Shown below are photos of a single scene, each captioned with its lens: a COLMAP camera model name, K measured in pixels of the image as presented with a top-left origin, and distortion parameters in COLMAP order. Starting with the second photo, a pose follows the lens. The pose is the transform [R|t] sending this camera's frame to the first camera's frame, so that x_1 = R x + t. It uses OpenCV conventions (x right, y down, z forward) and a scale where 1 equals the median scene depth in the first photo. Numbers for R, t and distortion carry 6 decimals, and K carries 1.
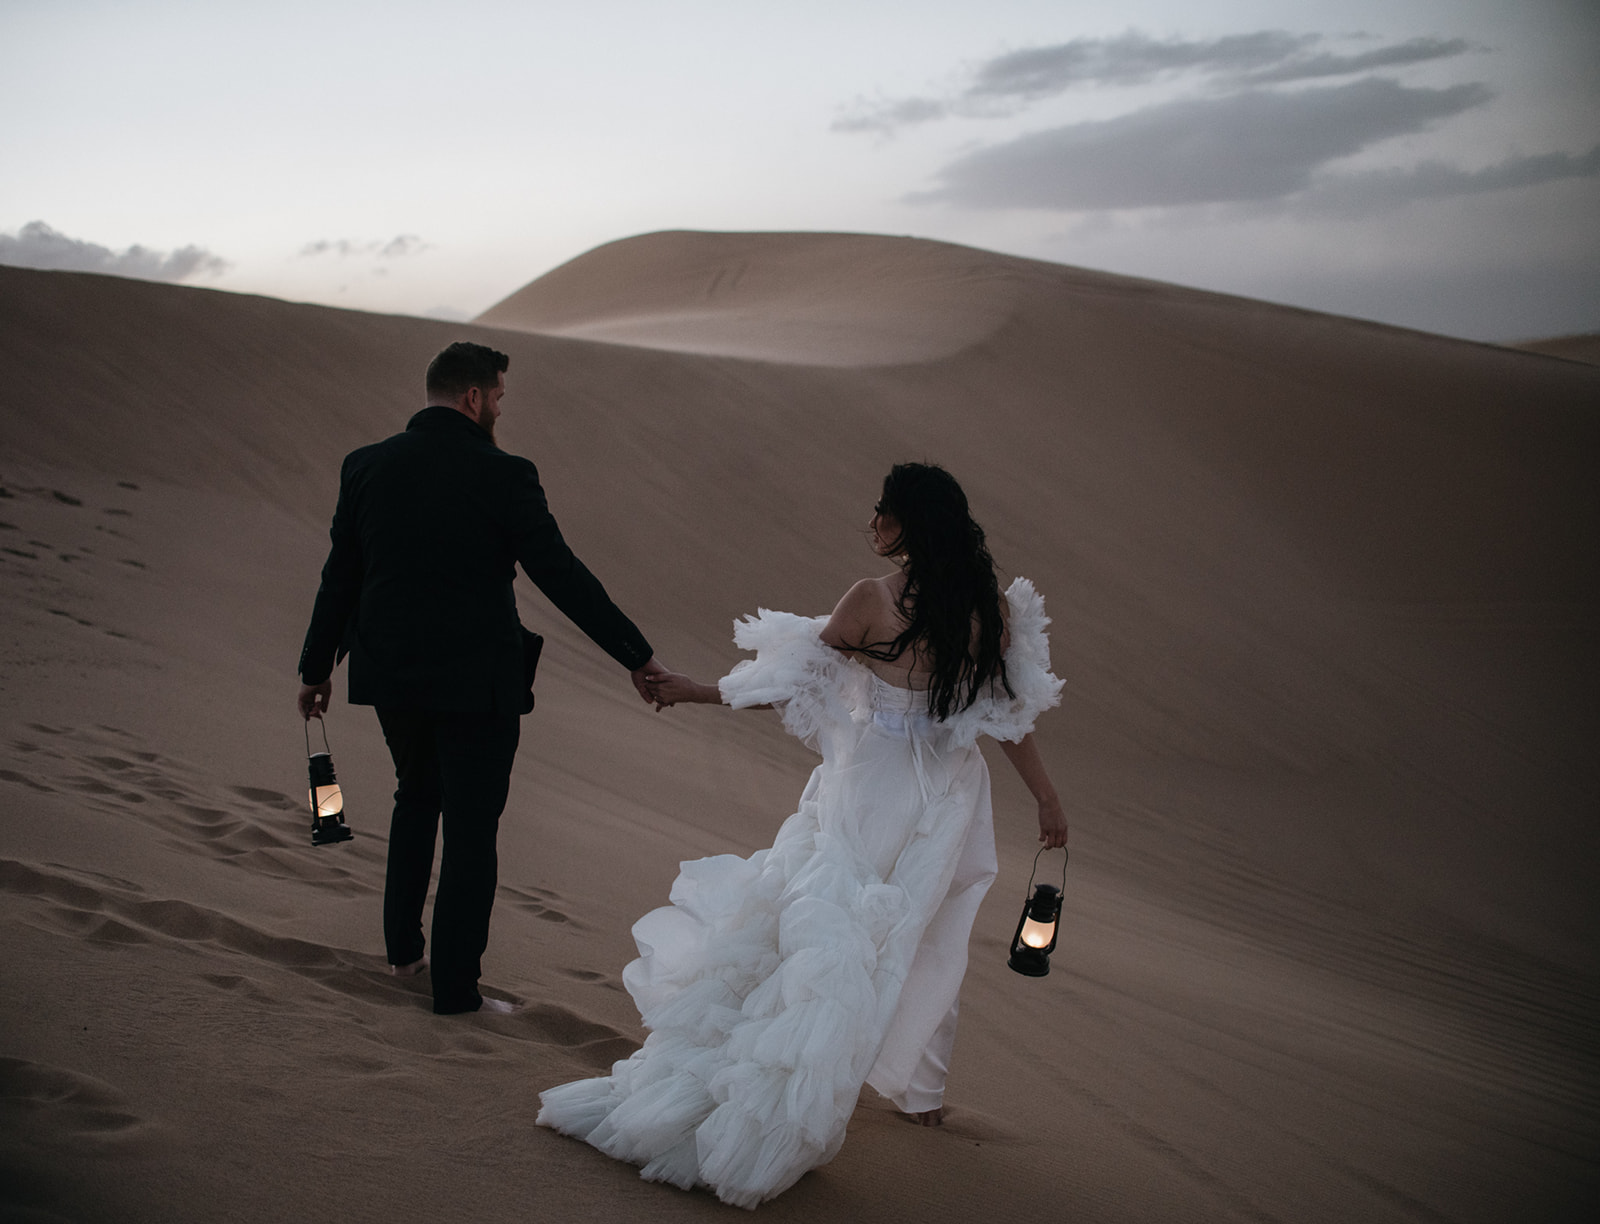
lens RADIAL K [[2092.6, 0, 800.0], [0, 2092.6, 612.0], [0, 0, 1]] dist [-0.025977, 0.036176]
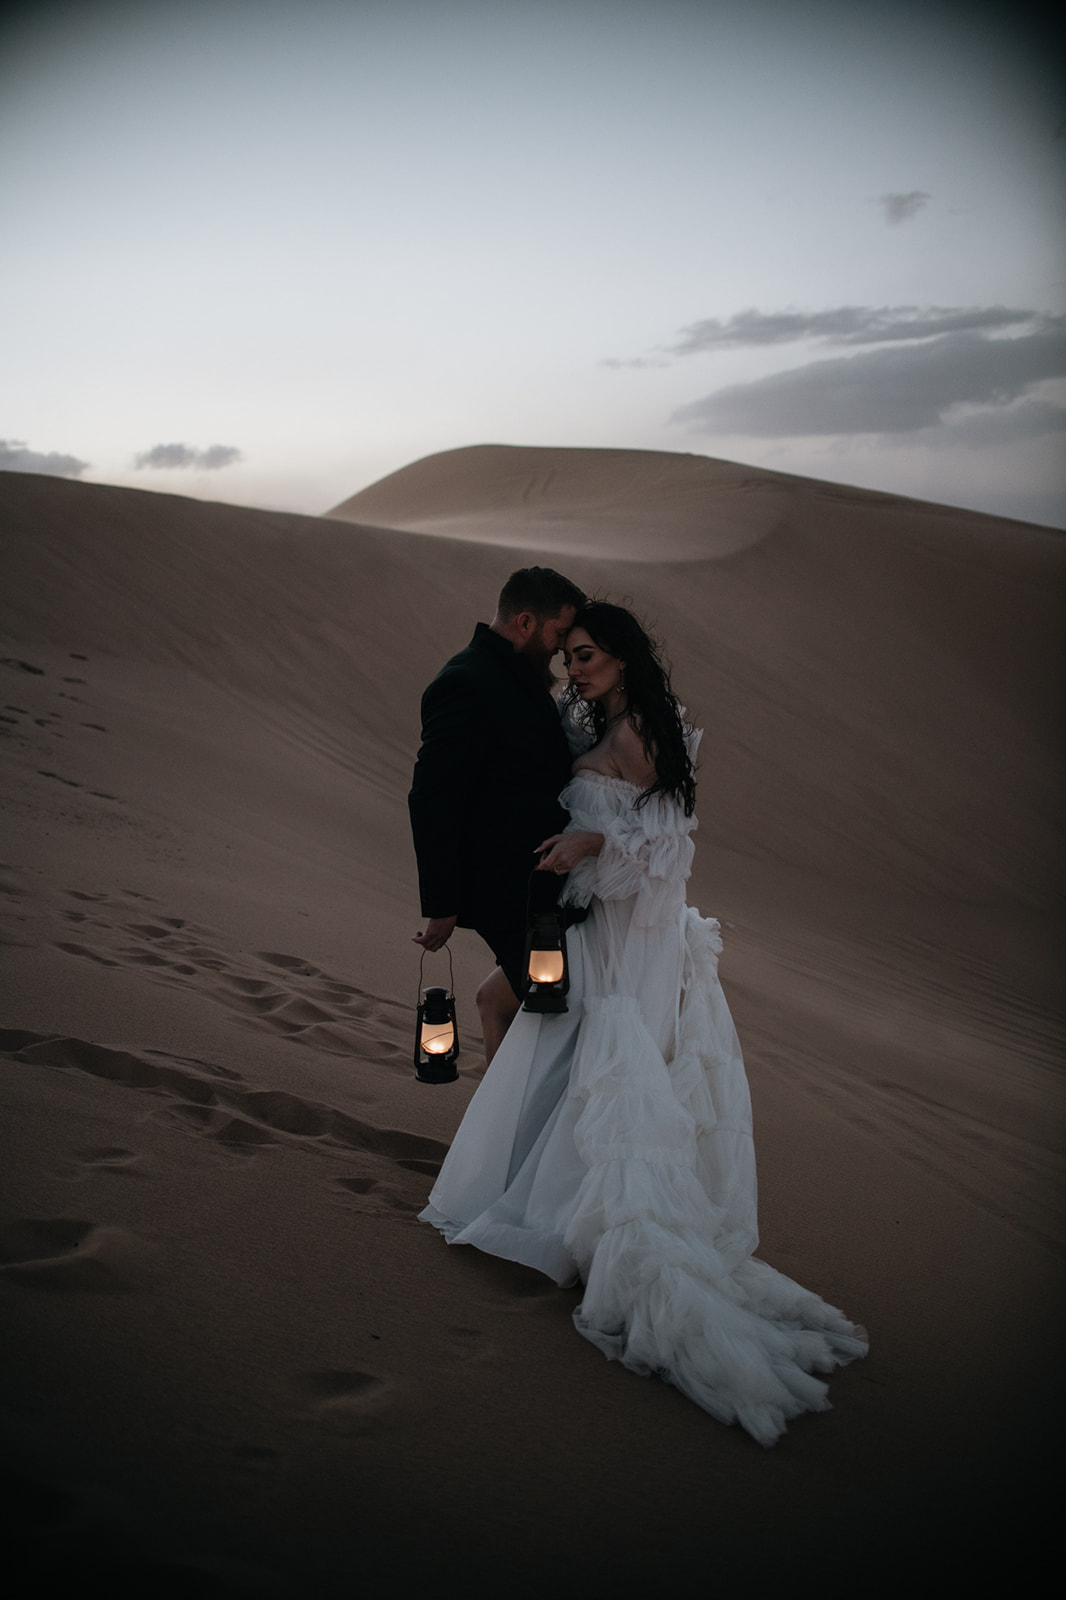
lens RADIAL K [[1617.8, 0, 533.0], [0, 1617.8, 800.0], [0, 0, 1]] dist [-0.141312, 0.127284]
pose [[0.999113, 0.016754, 0.038629, -0.207097], [-0.018133, 0.999200, 0.035645, -0.034883], [-0.038000, -0.036314, 0.998618, 0.213542]]
